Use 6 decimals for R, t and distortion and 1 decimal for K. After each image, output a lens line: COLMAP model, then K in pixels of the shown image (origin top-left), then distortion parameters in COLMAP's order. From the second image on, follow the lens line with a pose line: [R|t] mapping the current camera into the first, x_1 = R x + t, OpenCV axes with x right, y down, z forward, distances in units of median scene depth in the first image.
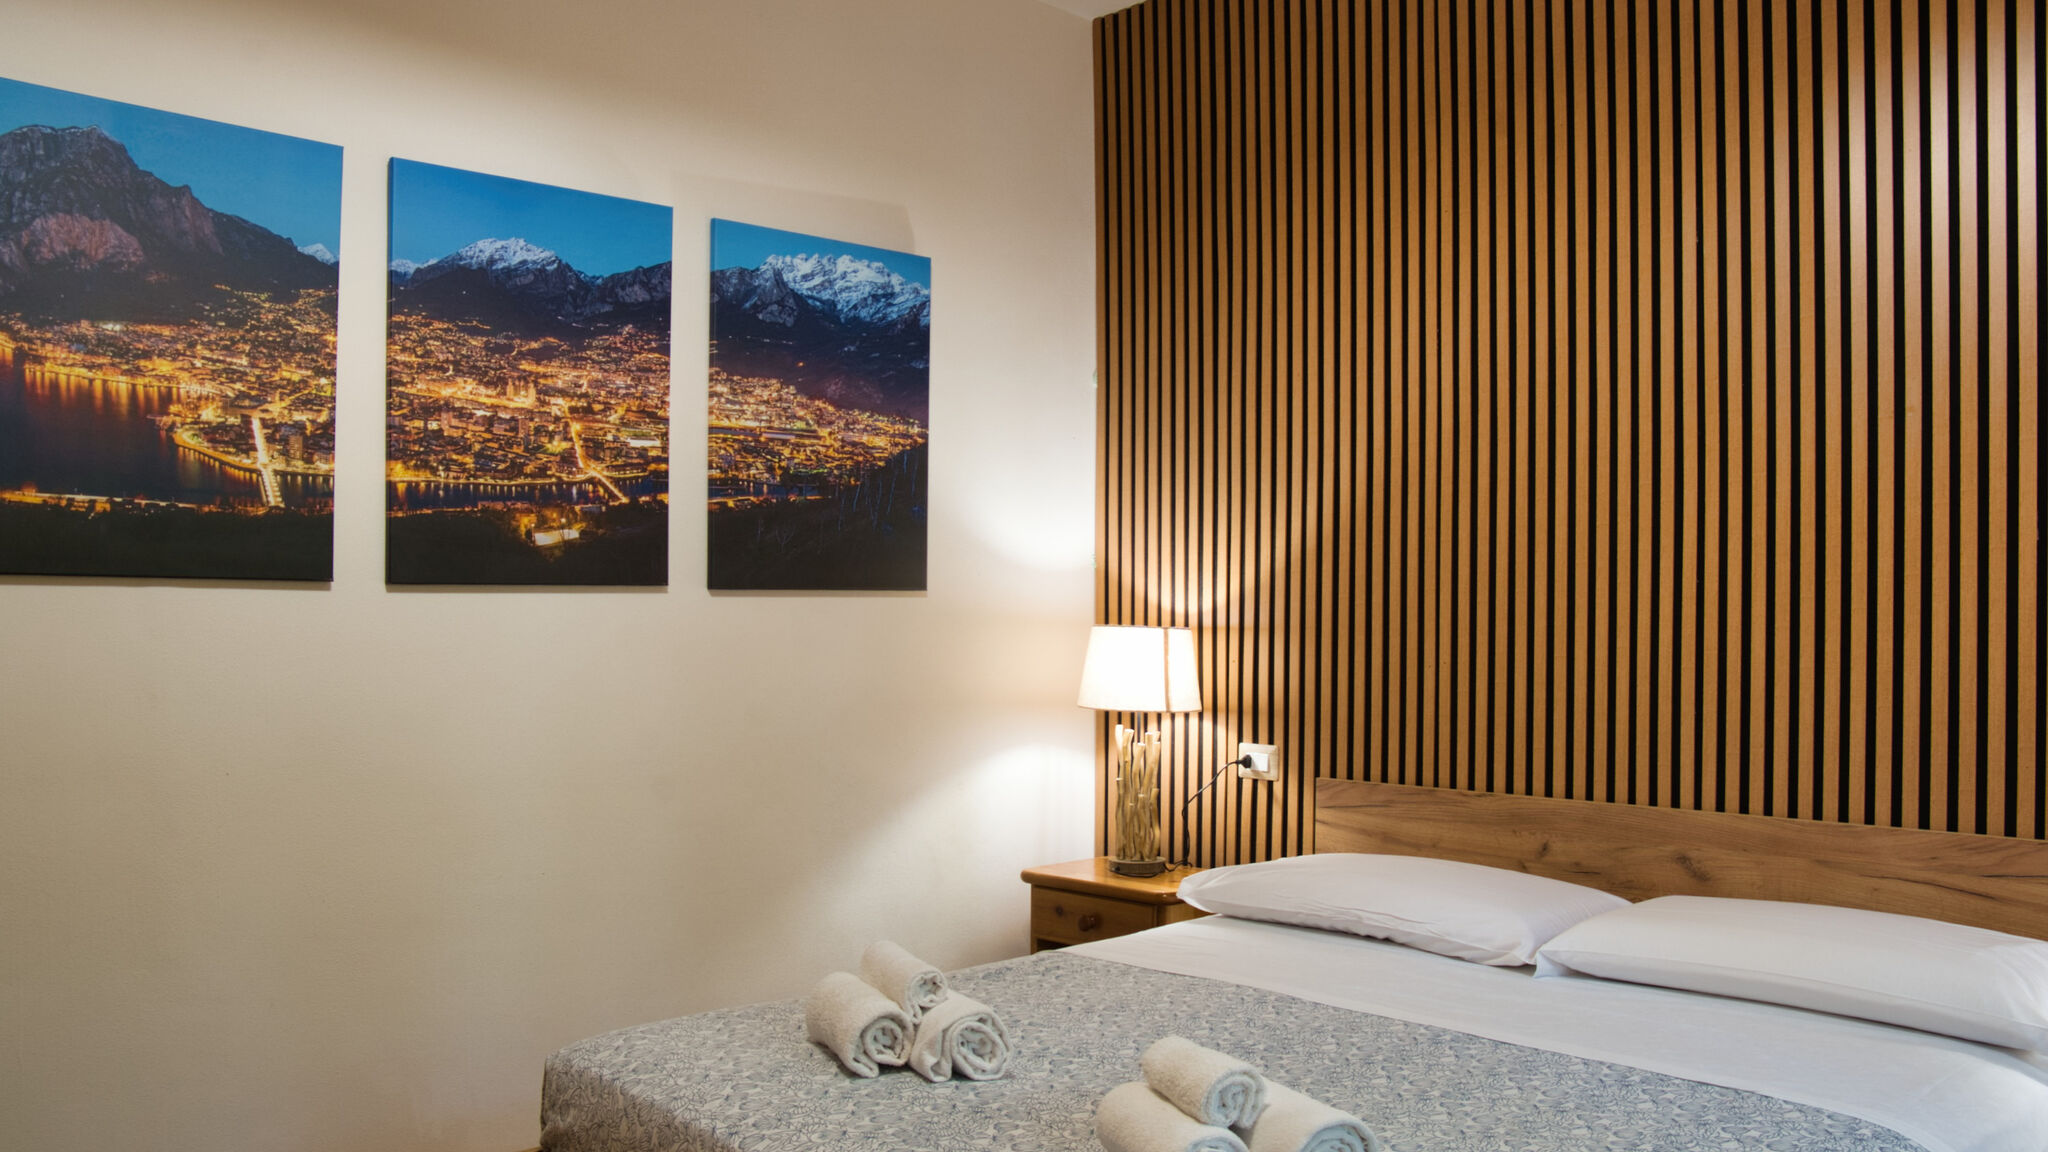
lens RADIAL K [[1583.0, 0, 1030.9], [0, 1583.0, 634.6], [0, 0, 1]] dist [-0.123274, 0.094110]
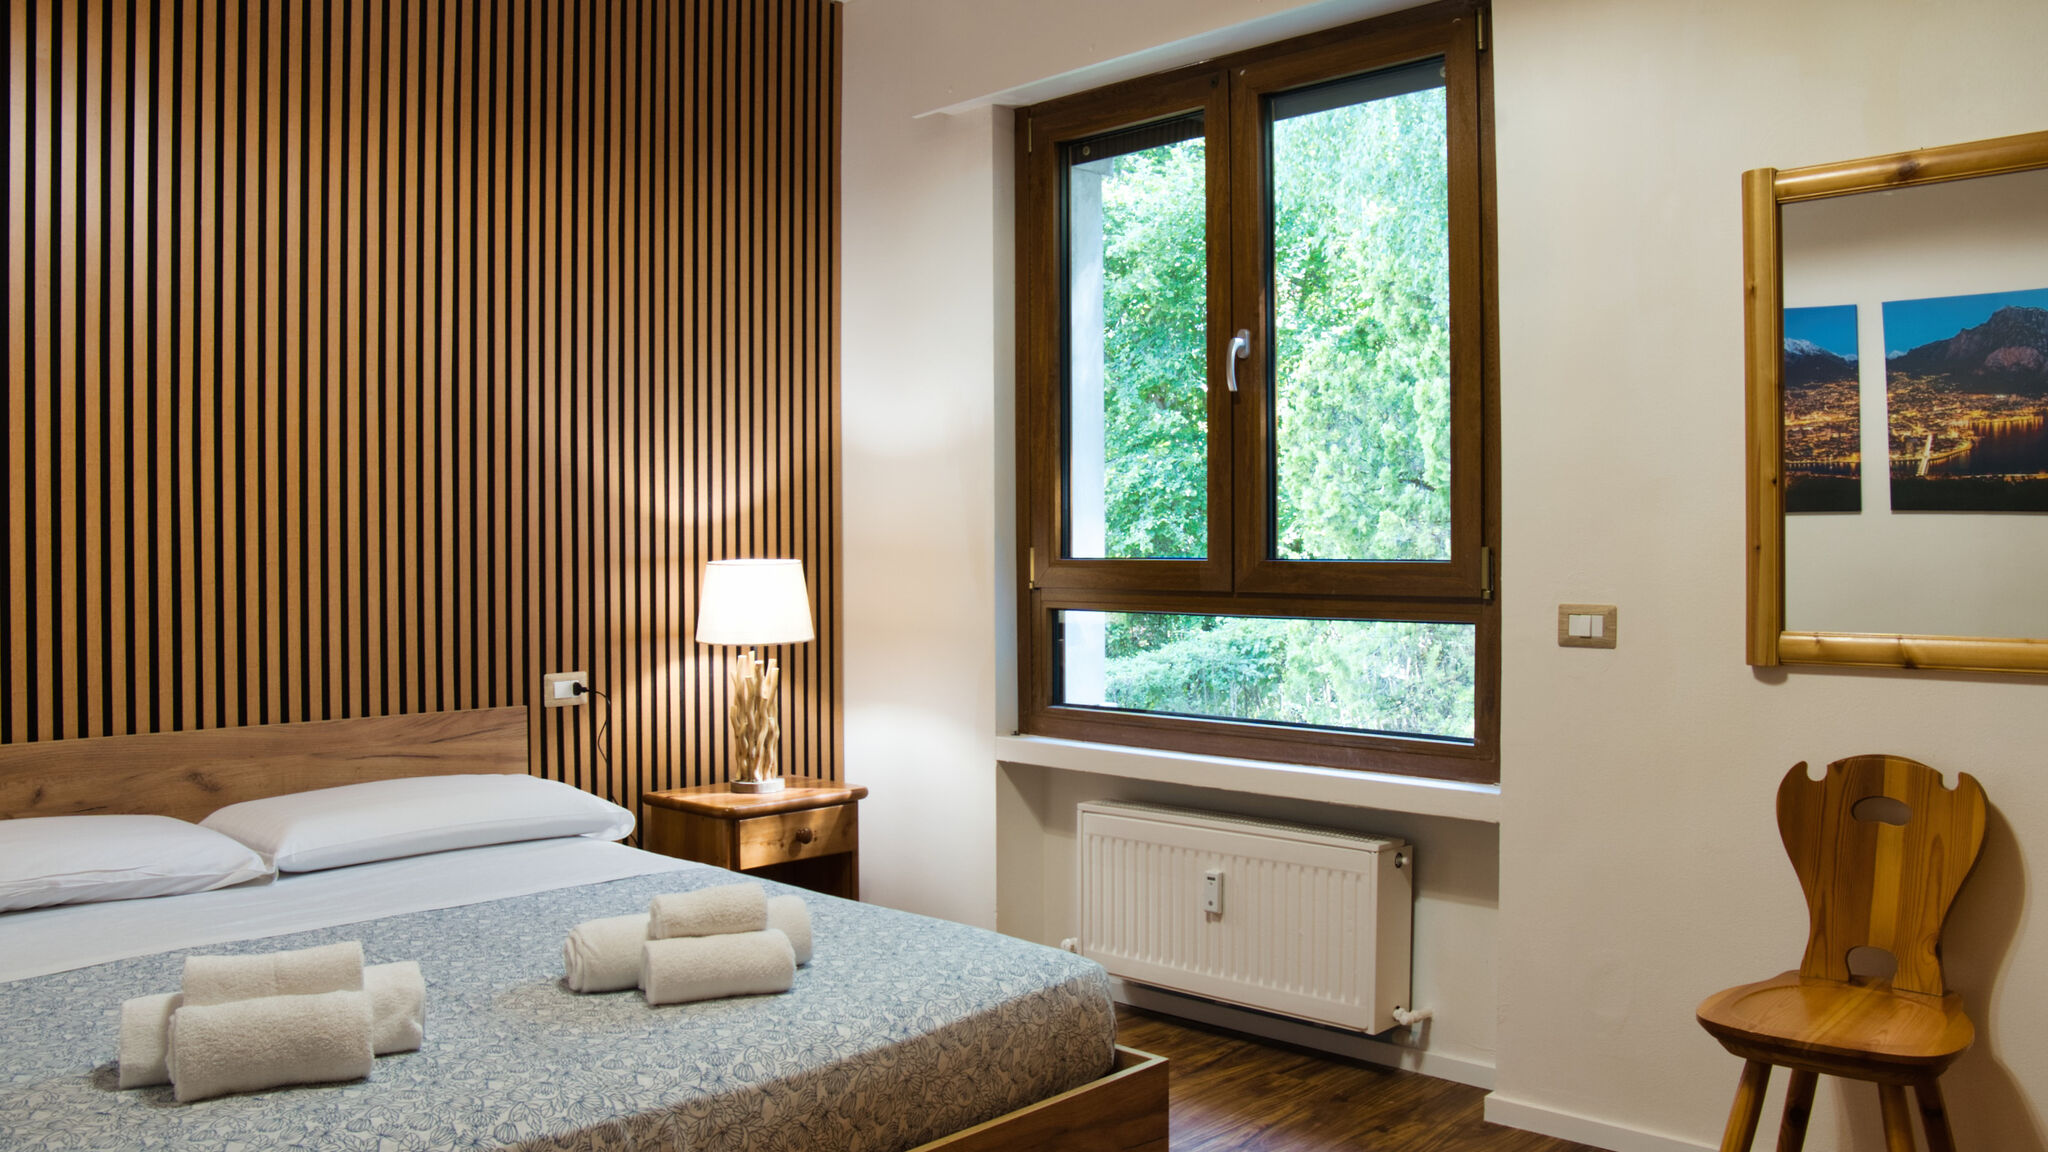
lens RADIAL K [[1583.0, 0, 1040.8], [0, 1583.0, 566.7], [0, 0, 1]] dist [-0.123274, 0.094110]
pose [[-0.077347, -0.007717, 0.996974, -0.679385], [0.011229, 0.999900, 0.008611, -0.004816], [-0.996941, 0.011861, -0.077252, 0.470599]]
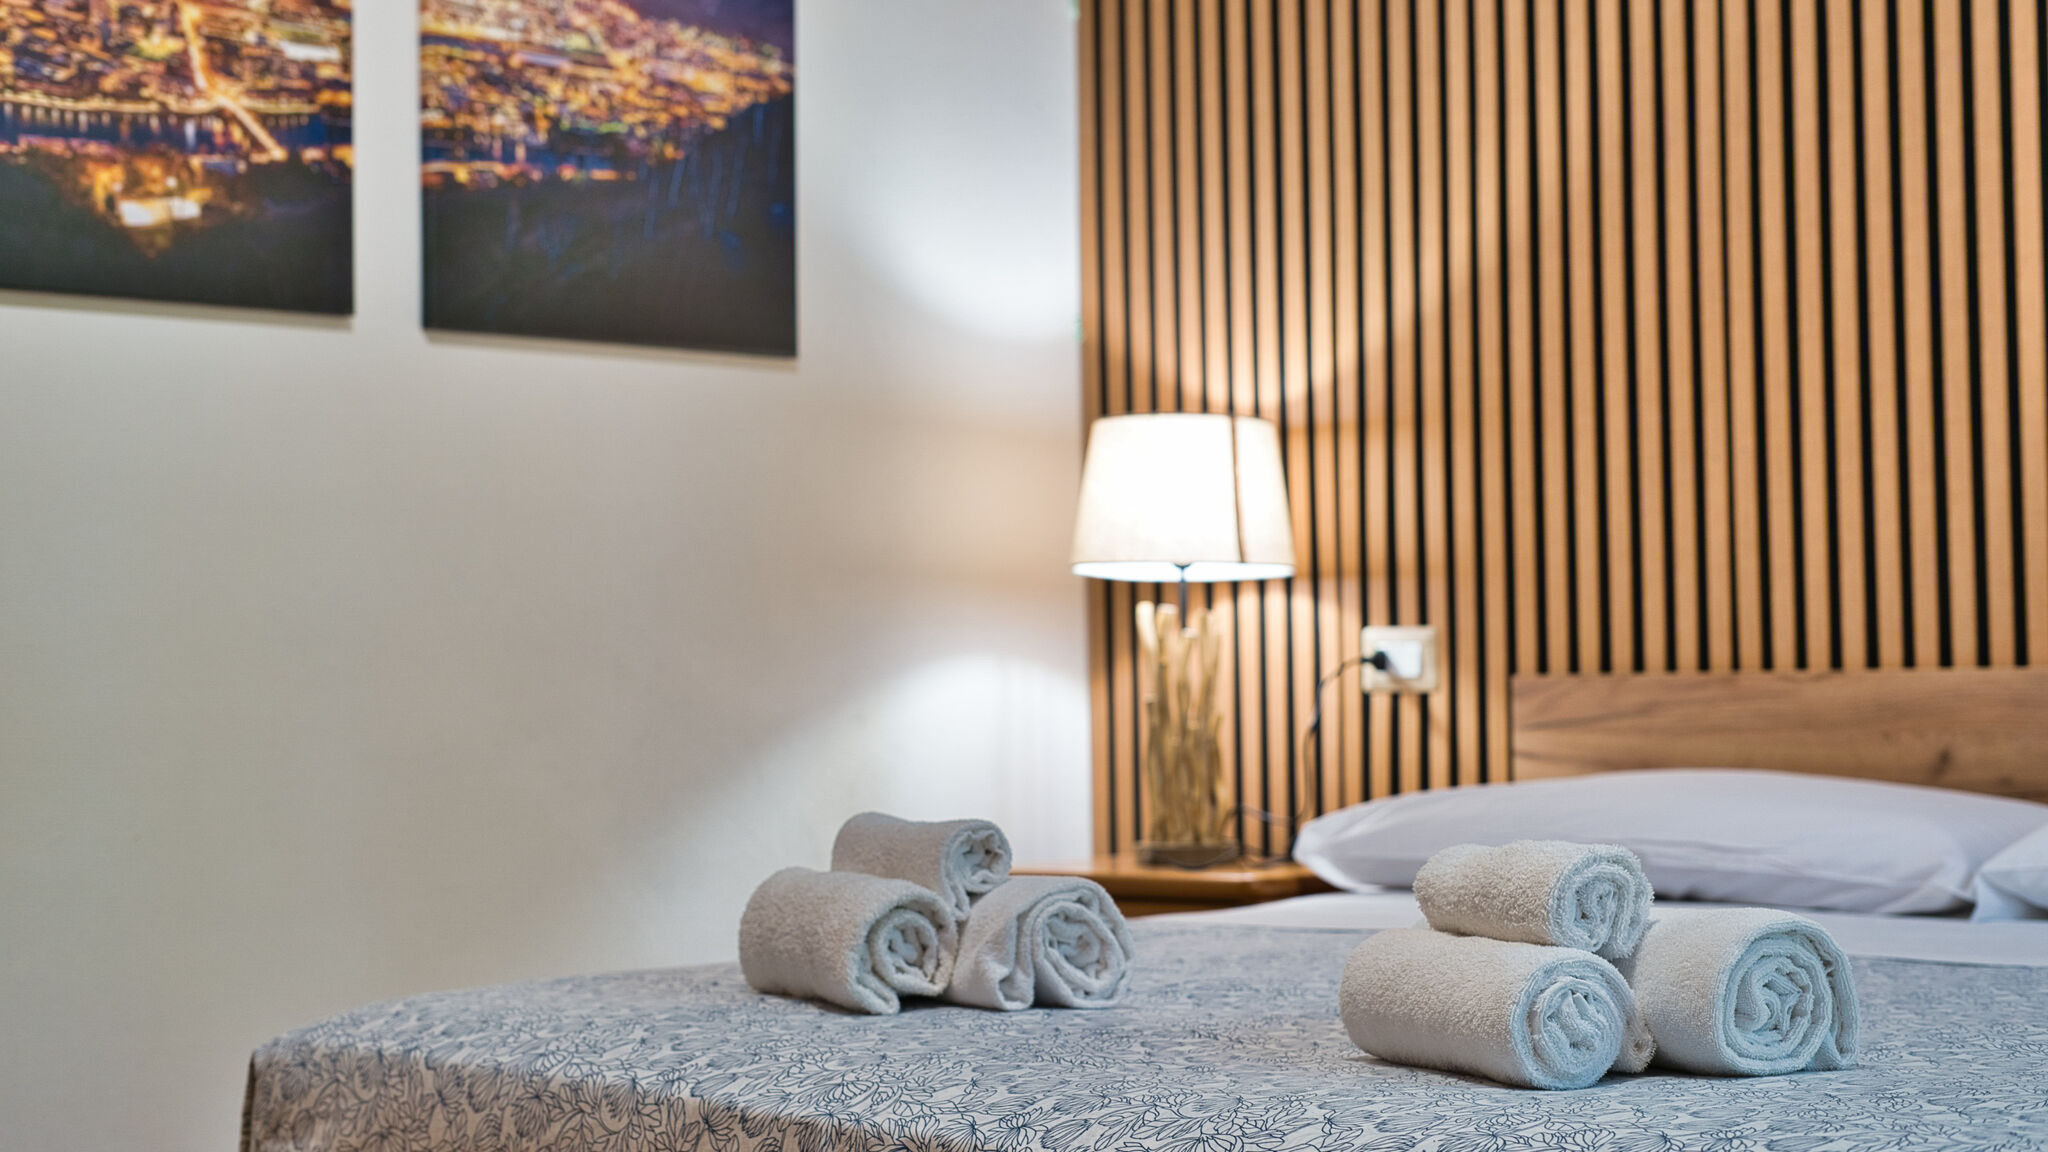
lens RADIAL K [[3031.9, 0, 986.8], [0, 3031.9, 596.1], [0, 0, 1]] dist [-0.009058, 0.000000]
pose [[0.996855, -0.017246, 0.077352, -0.101027], [0.020660, 0.998837, -0.043556, 0.123570], [-0.076511, 0.045017, 0.996052, -0.064033]]
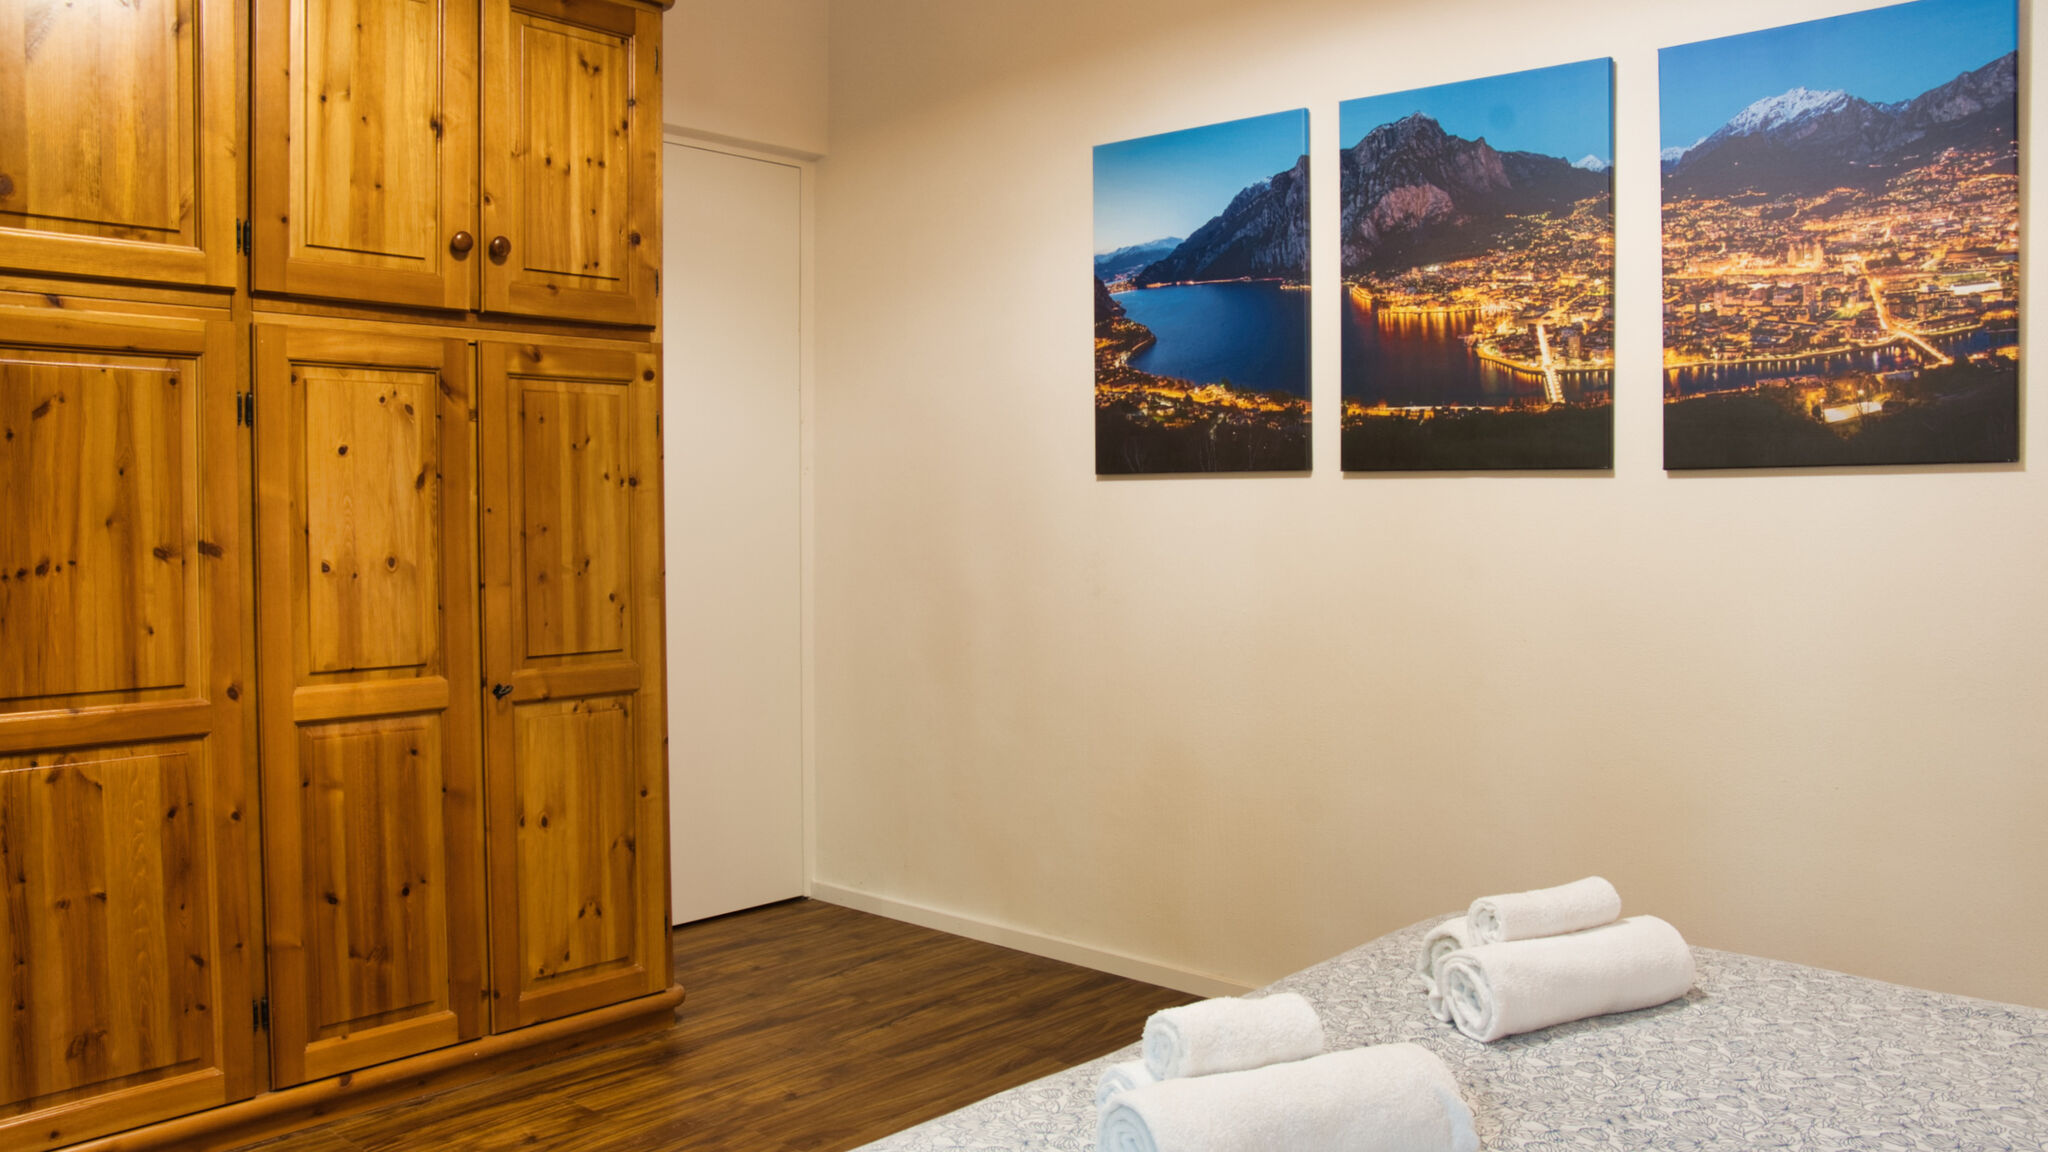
lens RADIAL K [[1583.0, 0, 984.4], [0, 1583.0, 558.3], [0, 0, 1]] dist [-0.123274, 0.094110]
pose [[0.085707, 0.031232, -0.995831, 0.526571], [-0.007101, 0.999502, 0.030736, -0.002580], [0.996295, 0.004437, 0.085886, 0.439617]]
